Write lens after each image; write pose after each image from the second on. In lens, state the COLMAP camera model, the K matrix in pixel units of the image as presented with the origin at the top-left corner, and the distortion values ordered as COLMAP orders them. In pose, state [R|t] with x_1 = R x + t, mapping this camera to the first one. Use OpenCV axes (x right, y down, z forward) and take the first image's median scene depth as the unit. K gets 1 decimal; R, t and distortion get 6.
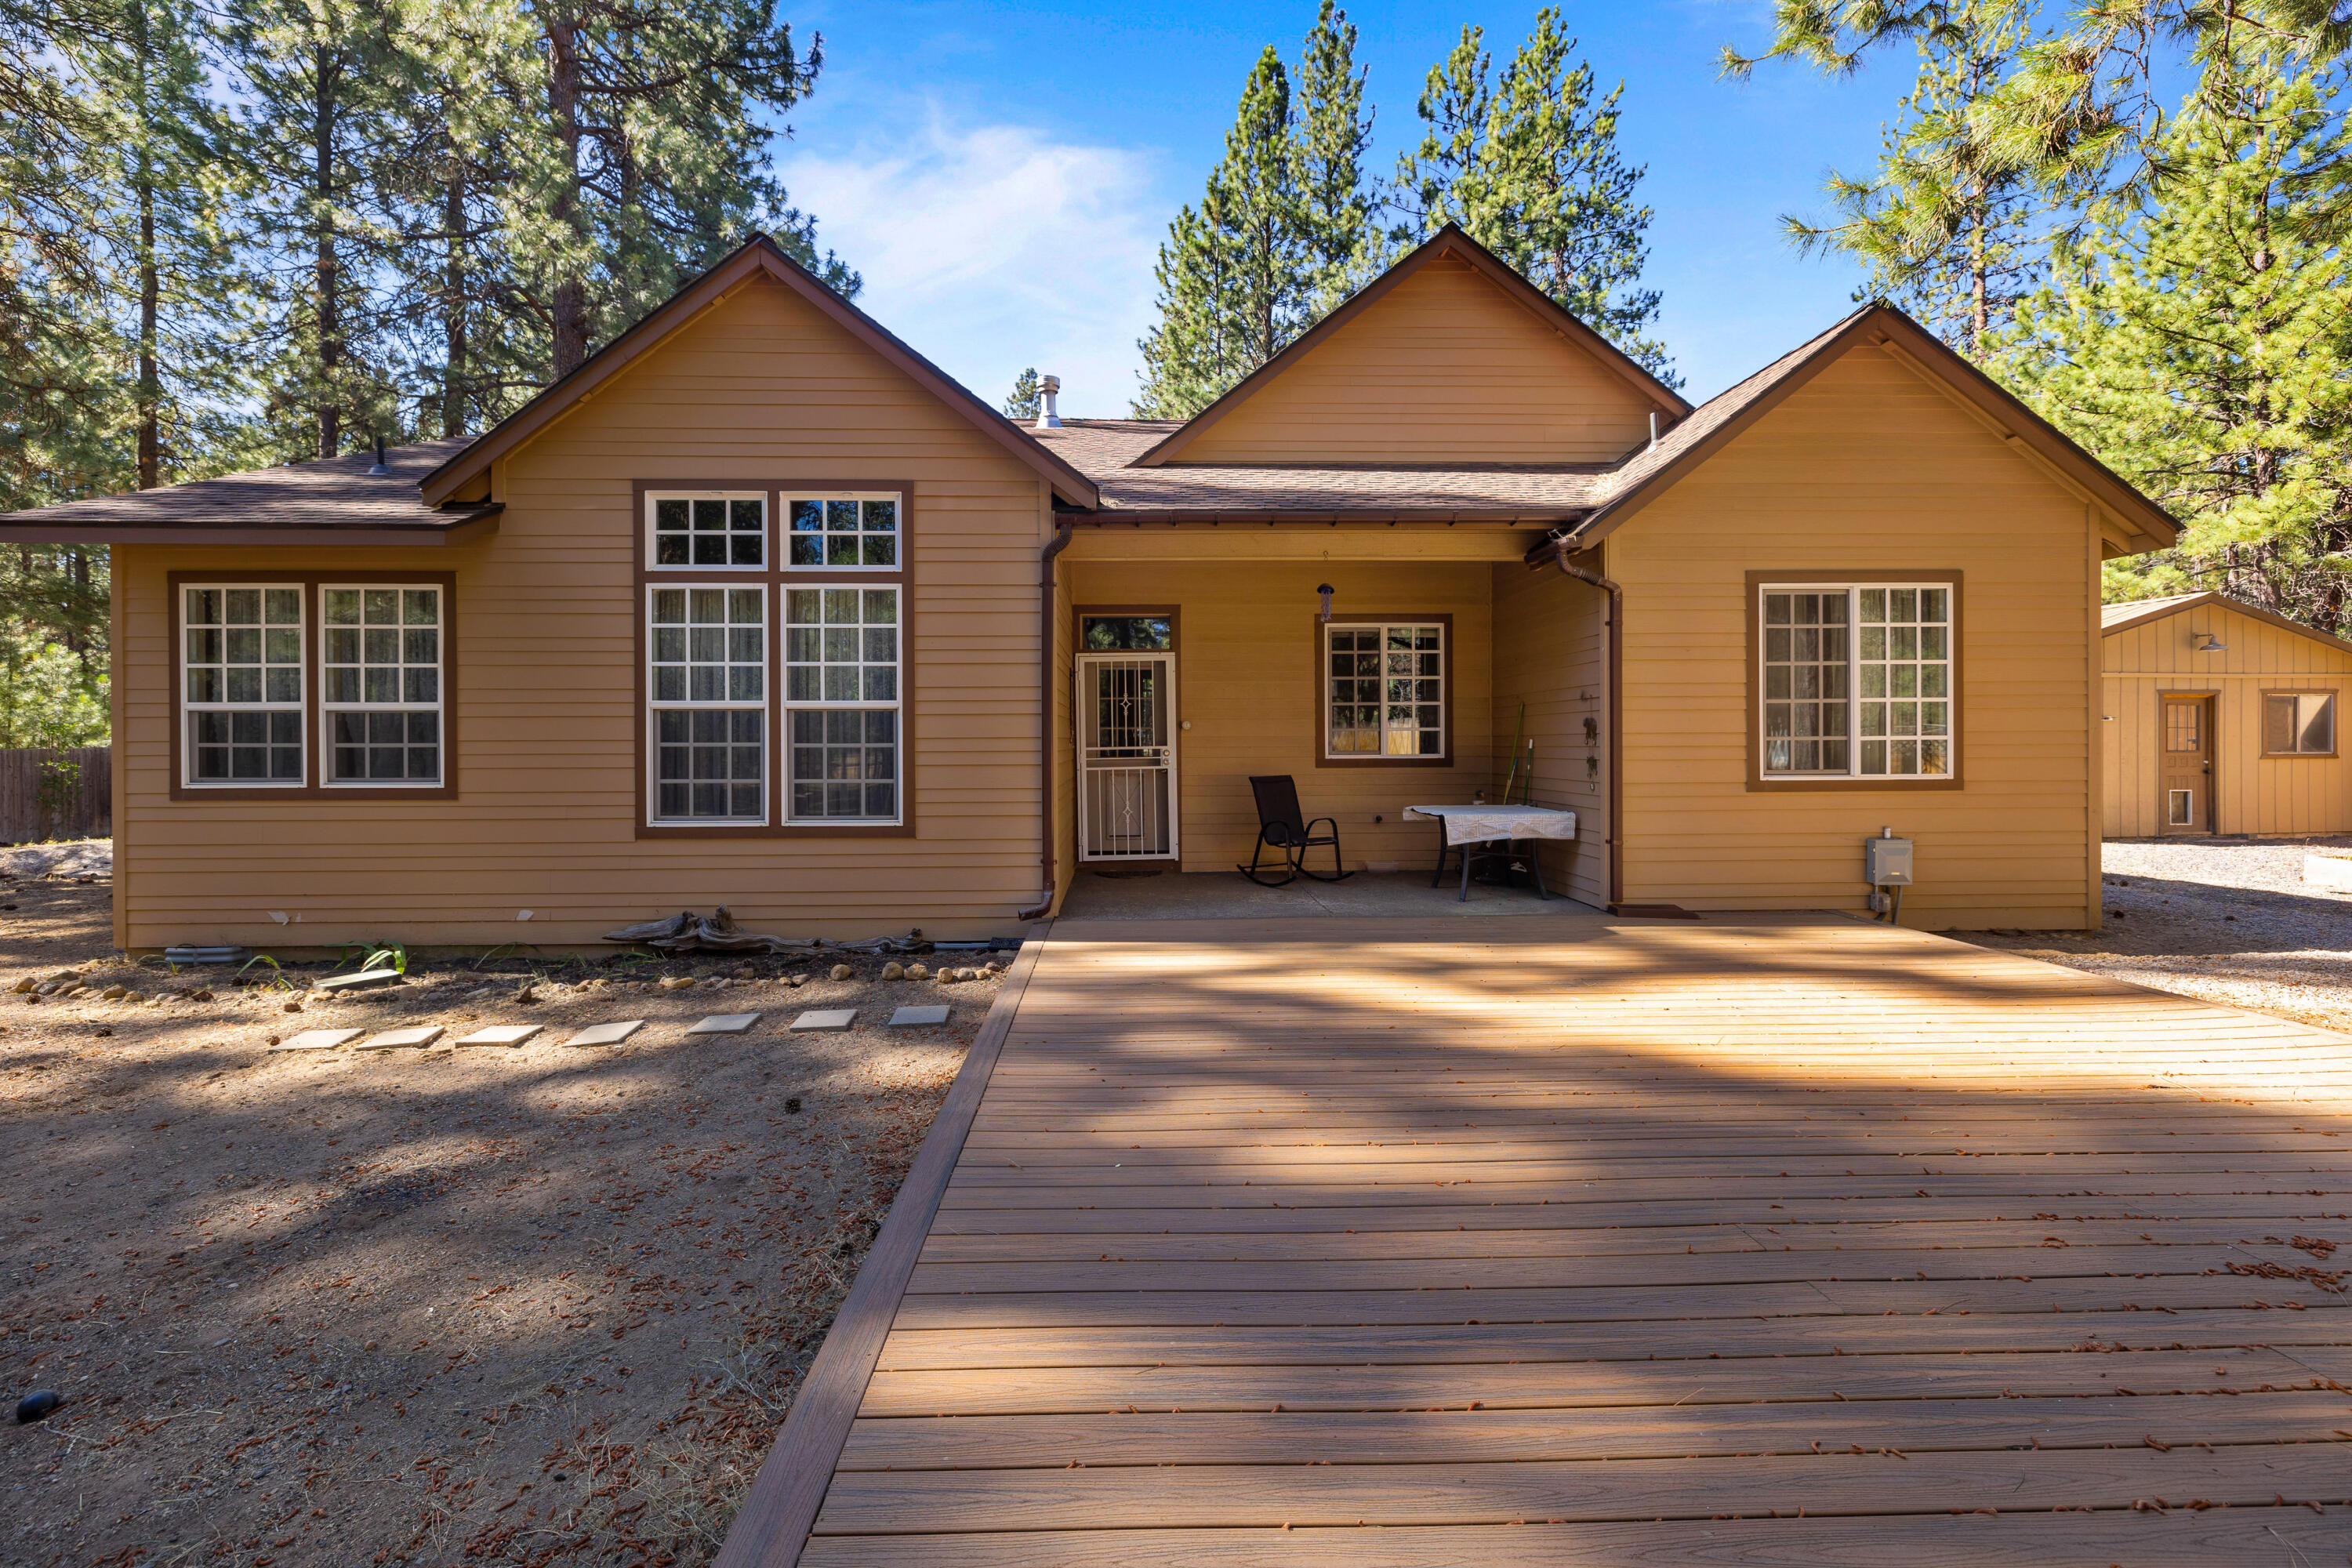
lens RADIAL K [[993.1, 0, 1141.9], [0, 993.1, 747.9], [0, 0, 1]] dist [0.000562, 0.000385]
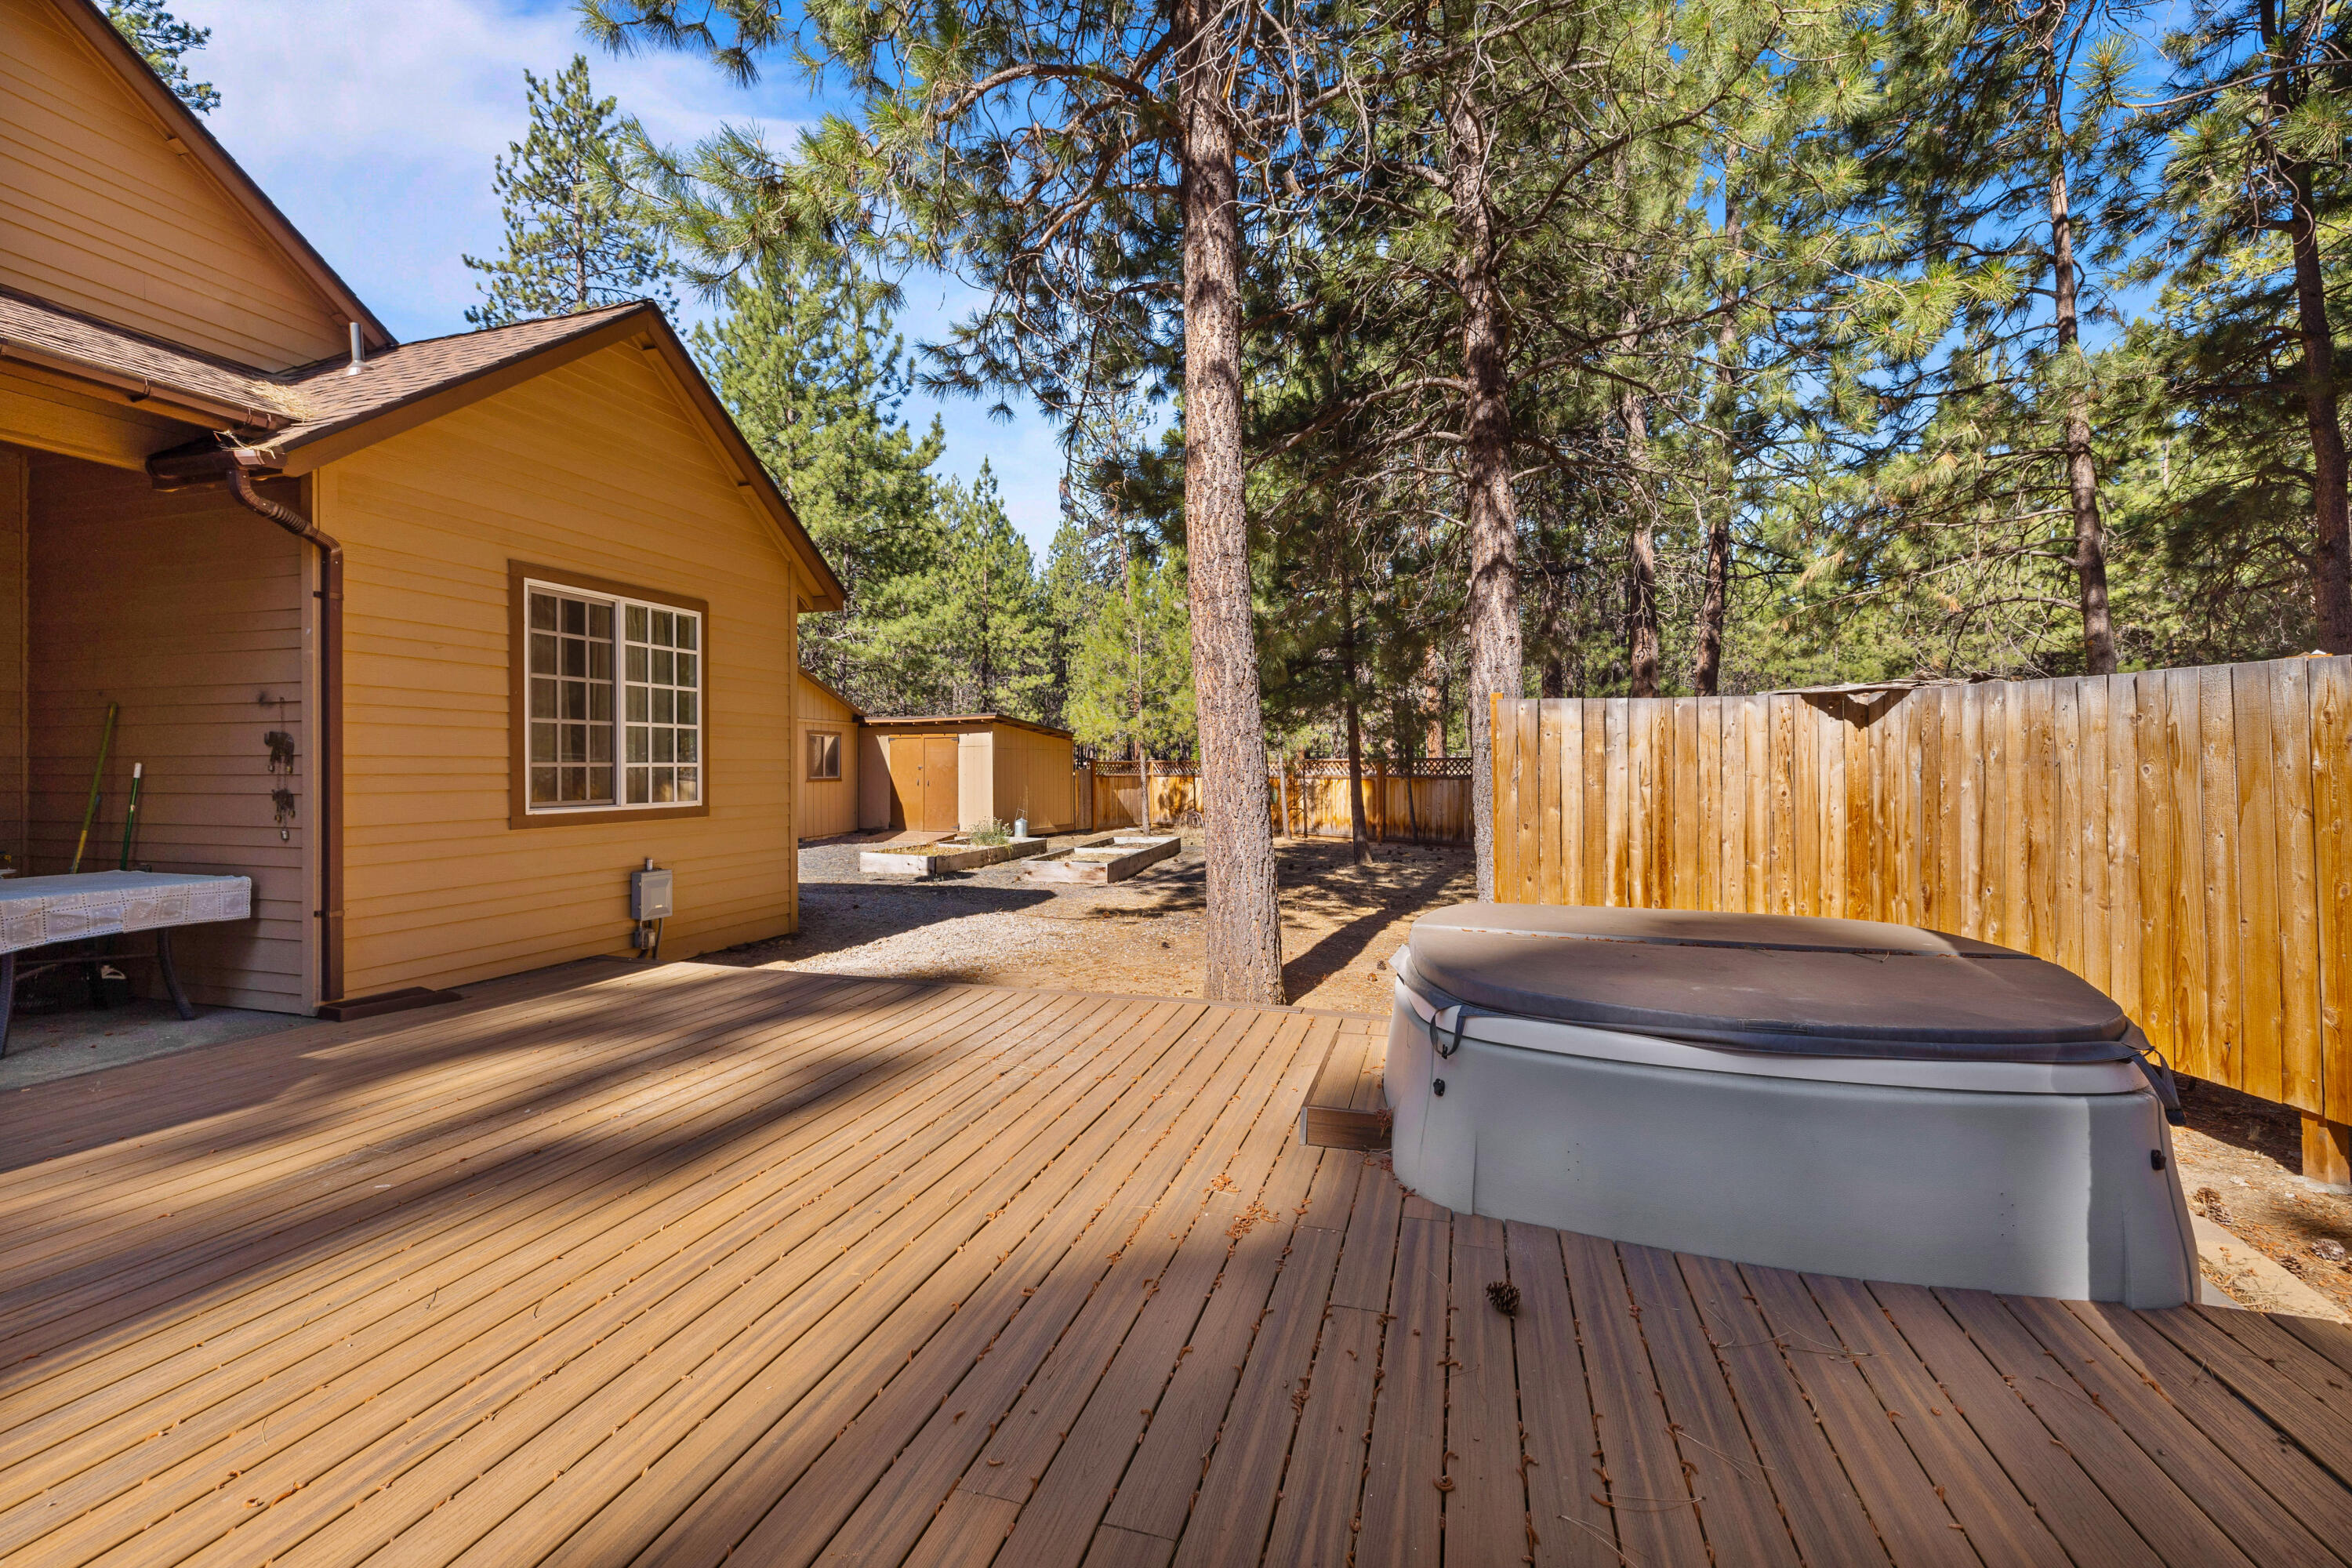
lens RADIAL K [[993.1, 0, 1173.1], [0, 993.1, 766.3], [0, 0, 1]] dist [0.000562, 0.000385]
pose [[0.309115, 0.005442, 0.951009, 0.000677], [0.002945, 0.999973, -0.006680, -0.000858], [-0.951020, 0.004866, 0.309091, 0.227793]]
